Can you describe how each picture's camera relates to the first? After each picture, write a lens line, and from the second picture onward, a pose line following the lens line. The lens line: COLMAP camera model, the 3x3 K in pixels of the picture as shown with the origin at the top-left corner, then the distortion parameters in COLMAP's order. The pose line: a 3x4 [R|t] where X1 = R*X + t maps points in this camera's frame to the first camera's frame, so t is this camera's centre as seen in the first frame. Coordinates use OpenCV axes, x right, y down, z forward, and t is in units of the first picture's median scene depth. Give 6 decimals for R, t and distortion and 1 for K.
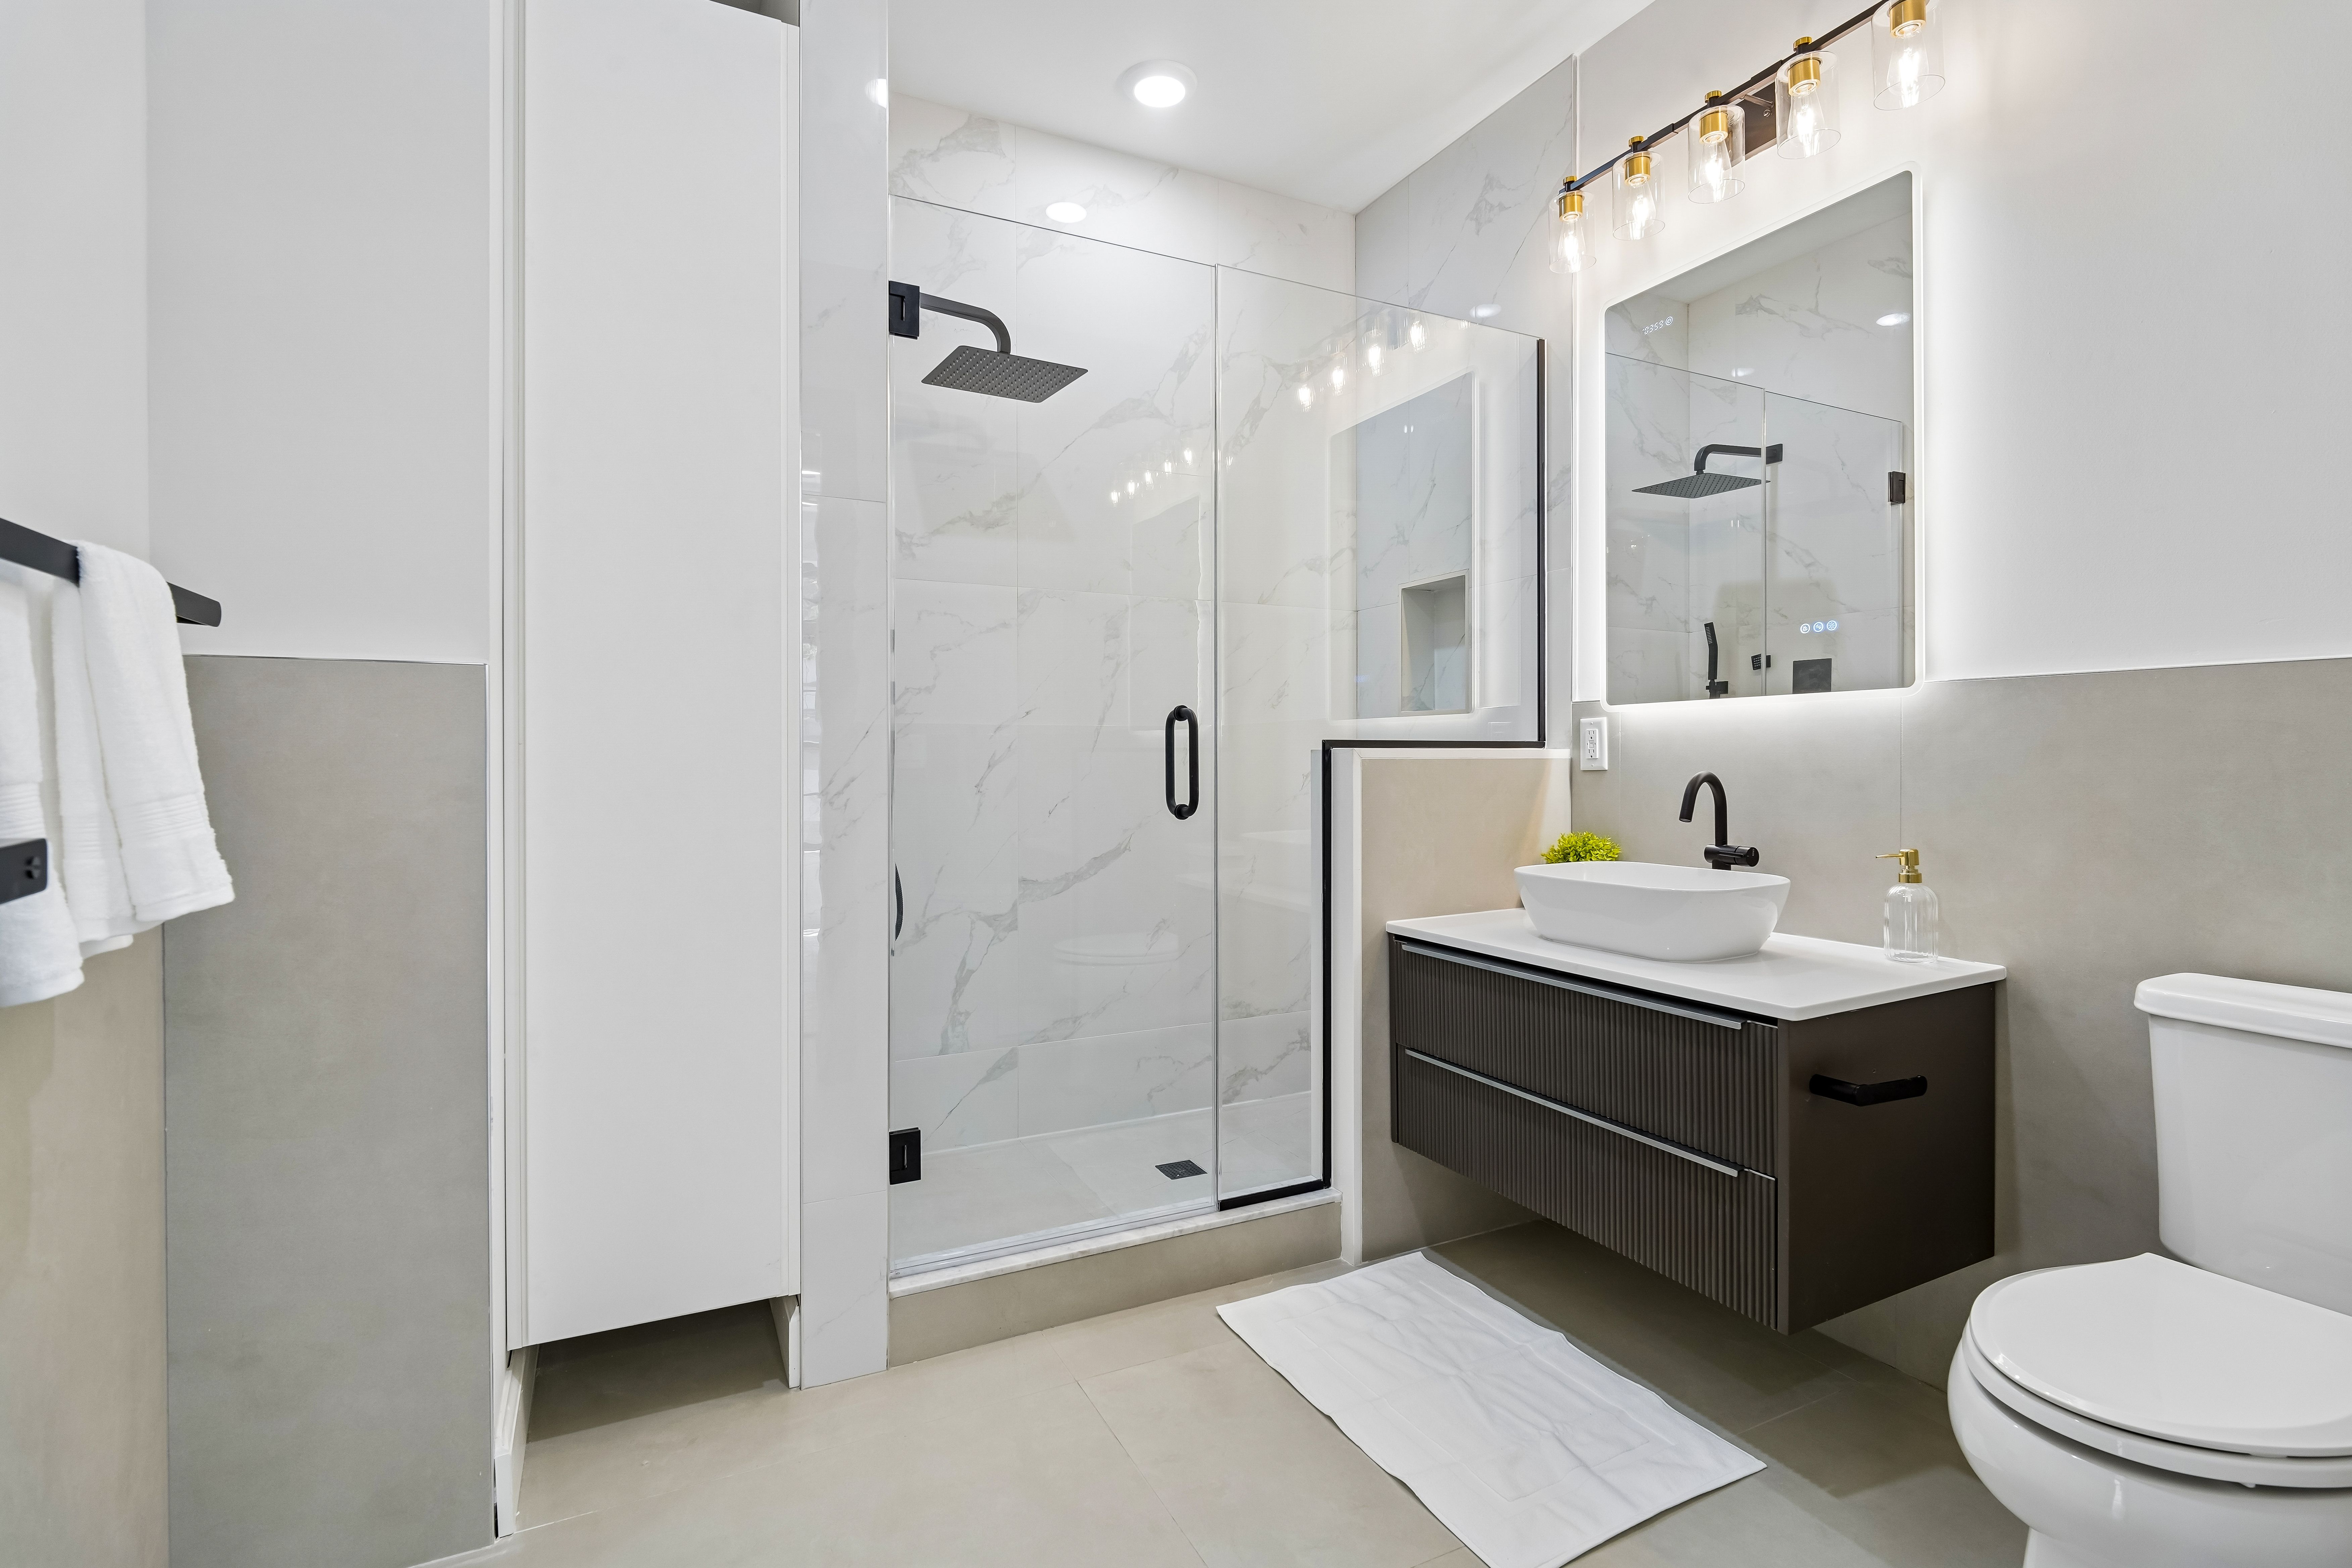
lens RADIAL K [[1103.7, 0, 1193.3], [0, 1103.7, 773.3], [0, 0, 1]] dist [0.004490, -0.005810]
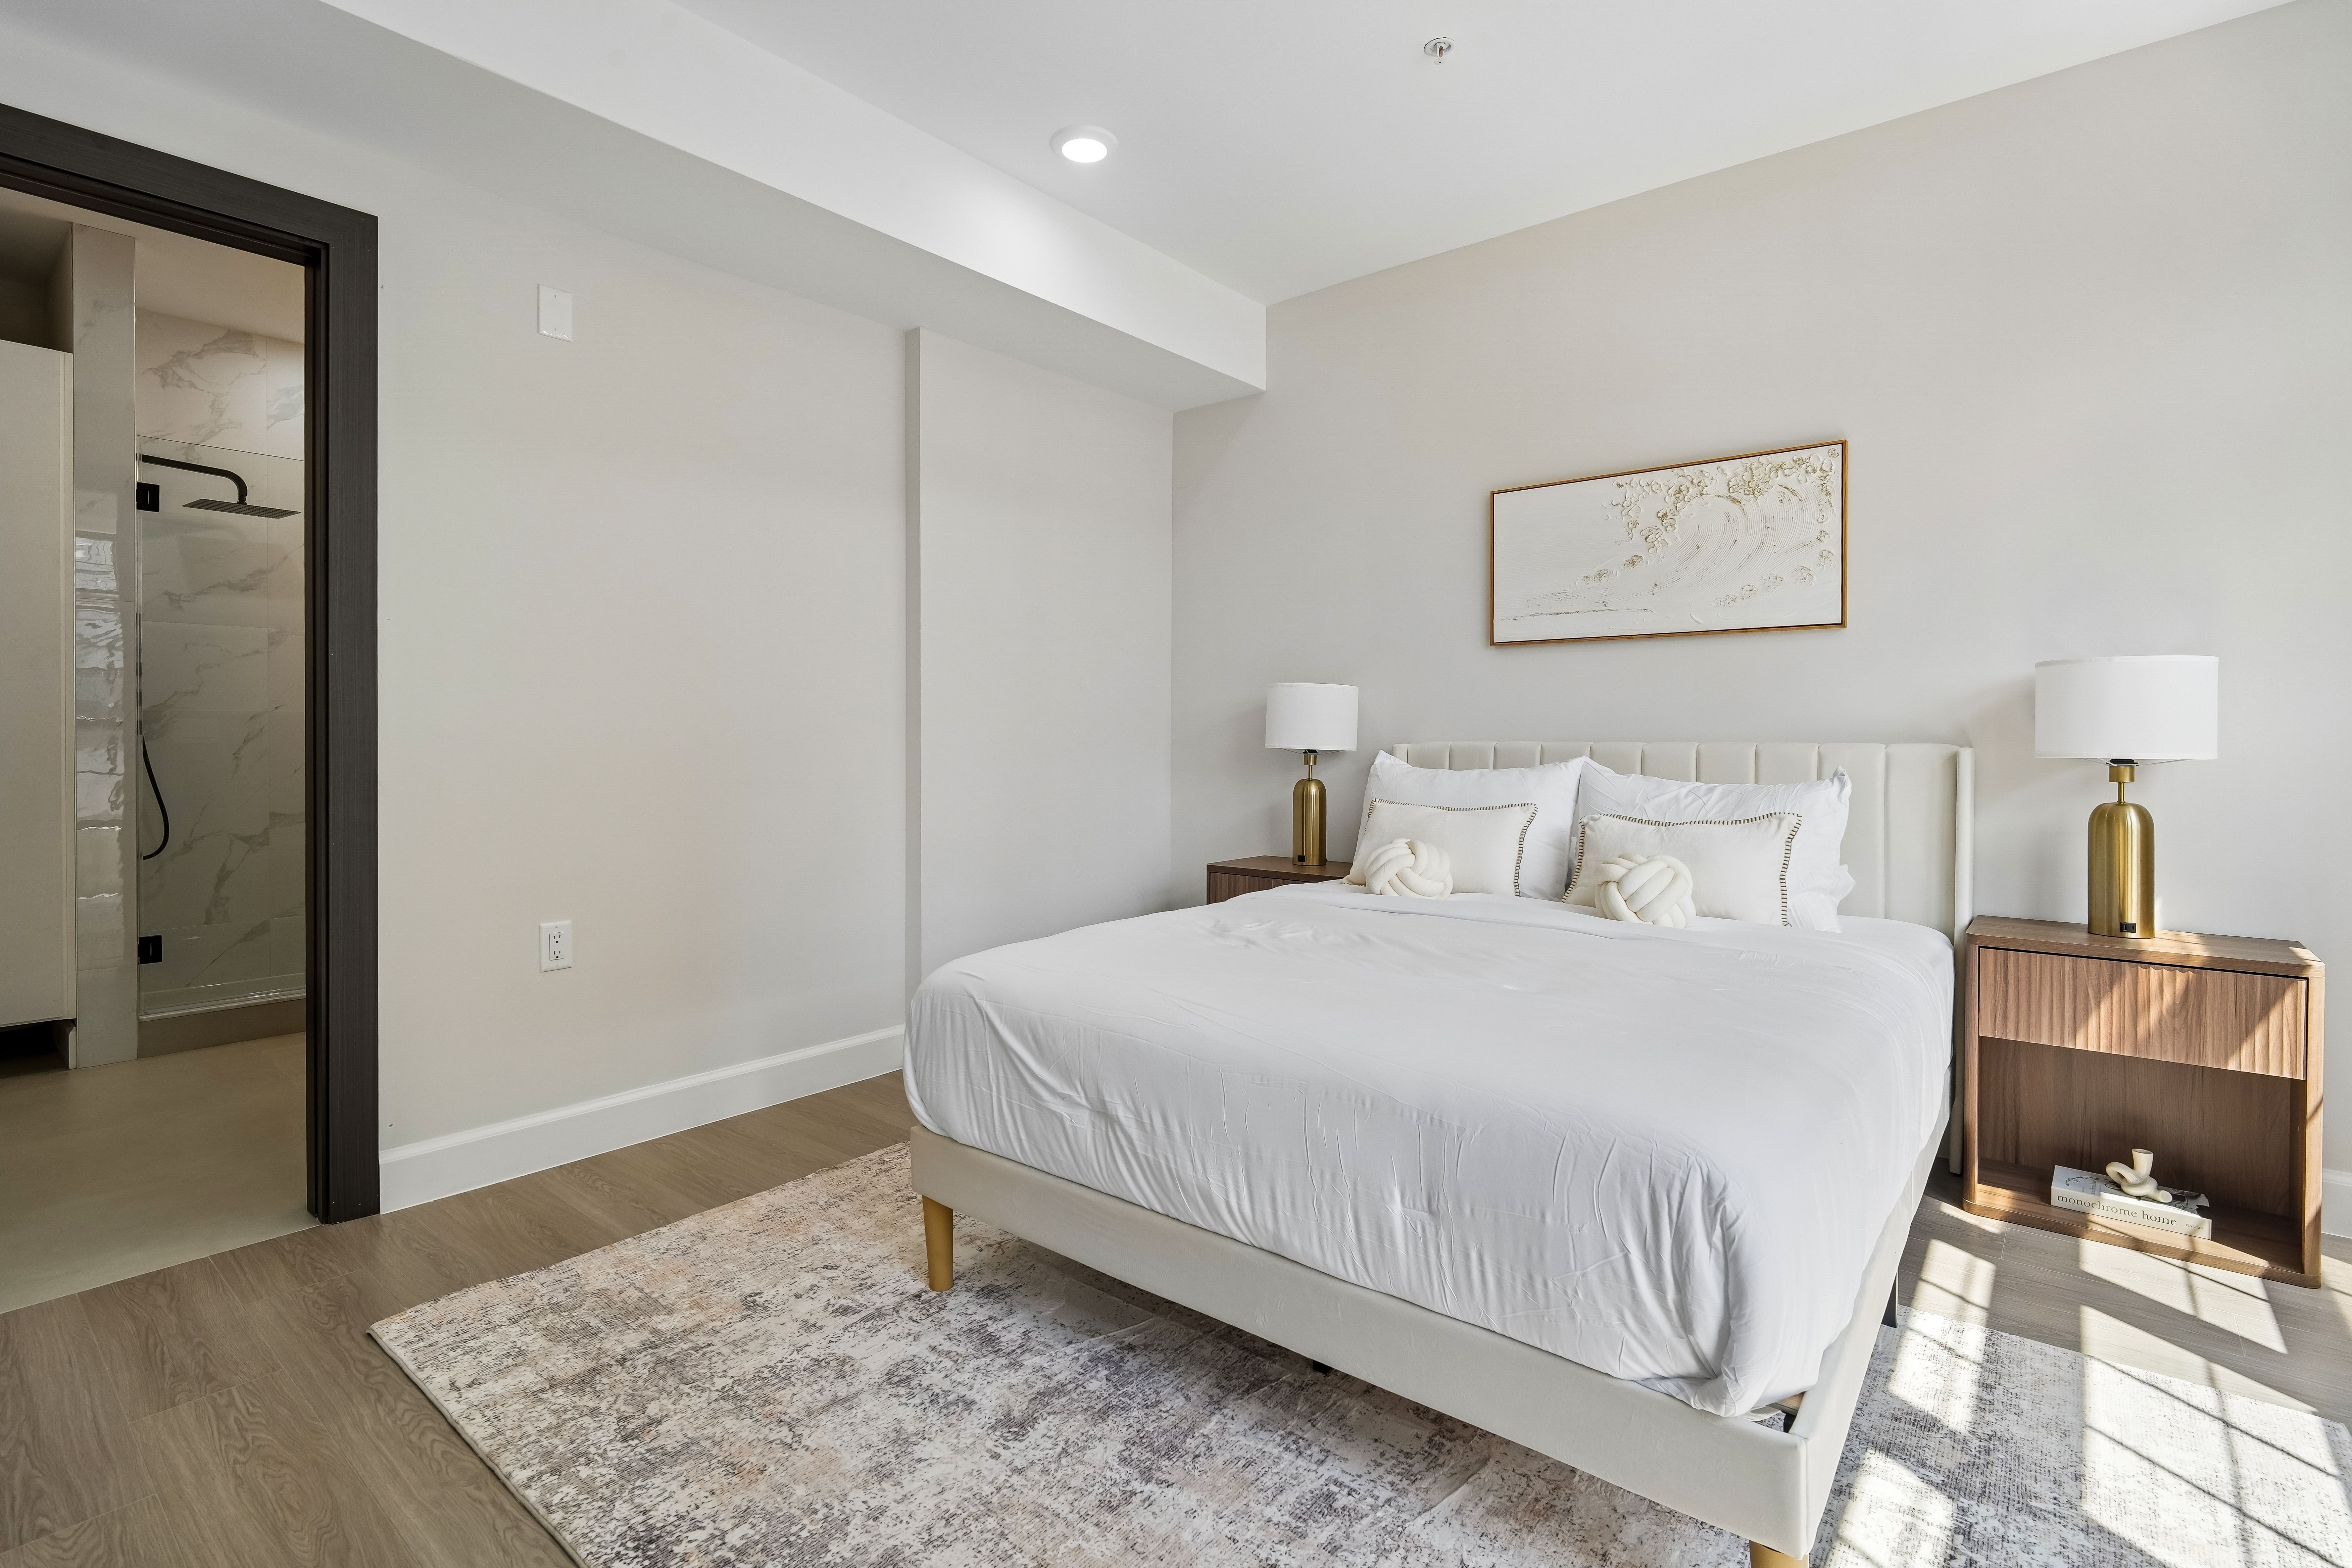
lens RADIAL K [[1103.7, 0, 1176.7], [0, 1103.7, 762.5], [0, 0, 1]] dist [0.004490, -0.005810]
pose [[0.920620, 0.000561, 0.390458, 0.436020], [-0.002790, 0.999983, 0.005142, 0.011660], [-0.390449, -0.005823, 0.920606, -0.997862]]
